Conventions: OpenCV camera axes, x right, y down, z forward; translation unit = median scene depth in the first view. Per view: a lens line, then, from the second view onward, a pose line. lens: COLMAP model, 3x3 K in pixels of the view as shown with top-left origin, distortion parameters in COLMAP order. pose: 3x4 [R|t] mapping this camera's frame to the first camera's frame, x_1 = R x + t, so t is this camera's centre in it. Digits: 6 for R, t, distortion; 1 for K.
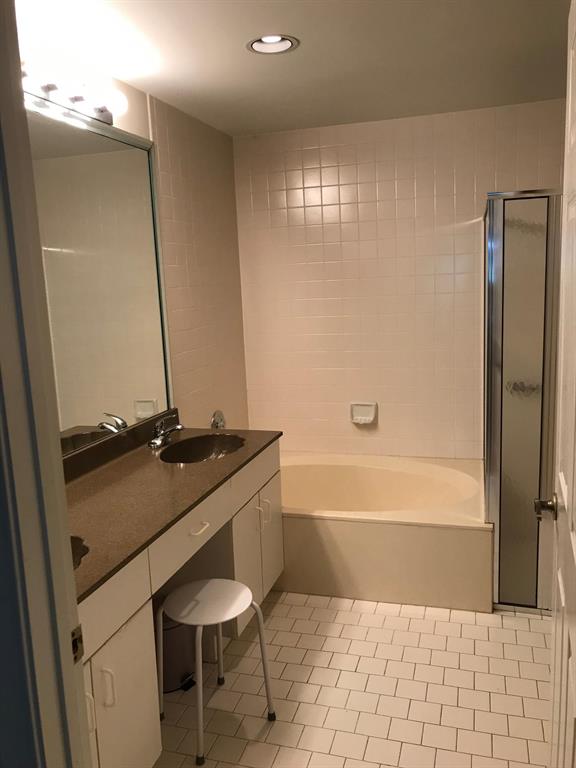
lens RADIAL K [[623.3, 0, 290.4], [0, 623.3, 385.0], [0, 0, 1]] dist [0.016096, -0.029434]
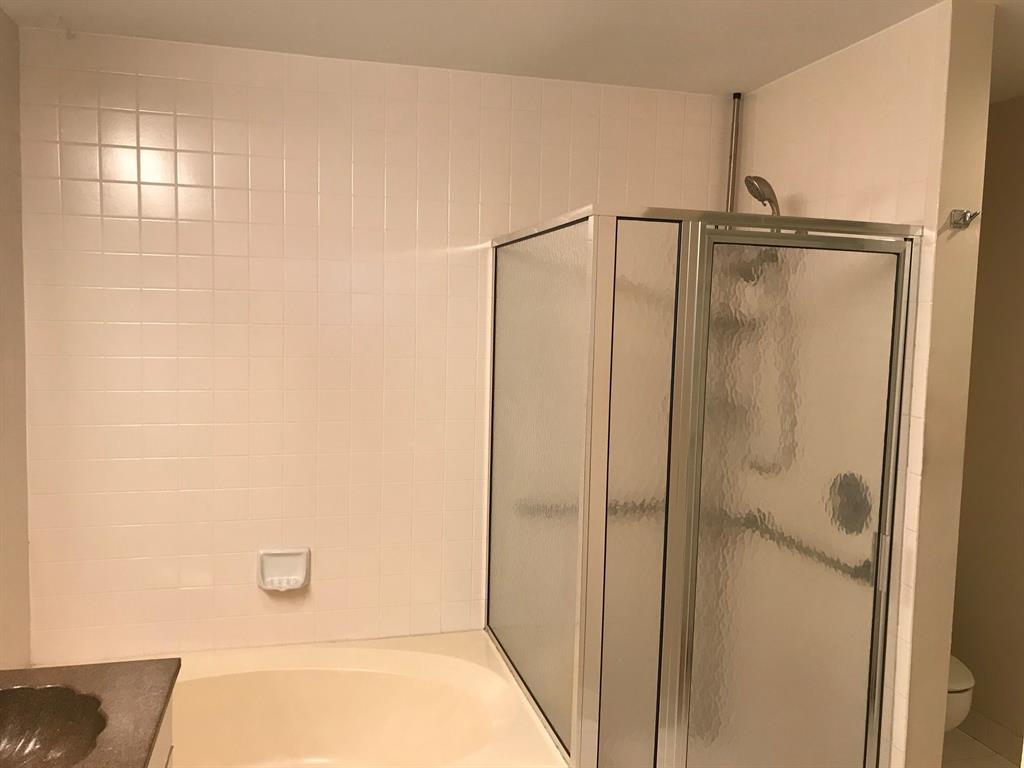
lens RADIAL K [[831.0, 0, 512.1], [0, 831.0, 379.6], [0, 0, 1]] dist [0.016096, -0.029434]
pose [[0.840388, 0.019590, 0.541632, -0.113666], [0.022452, 0.997230, -0.070903, -0.064660], [-0.541521, 0.071747, 0.837620, 0.269415]]
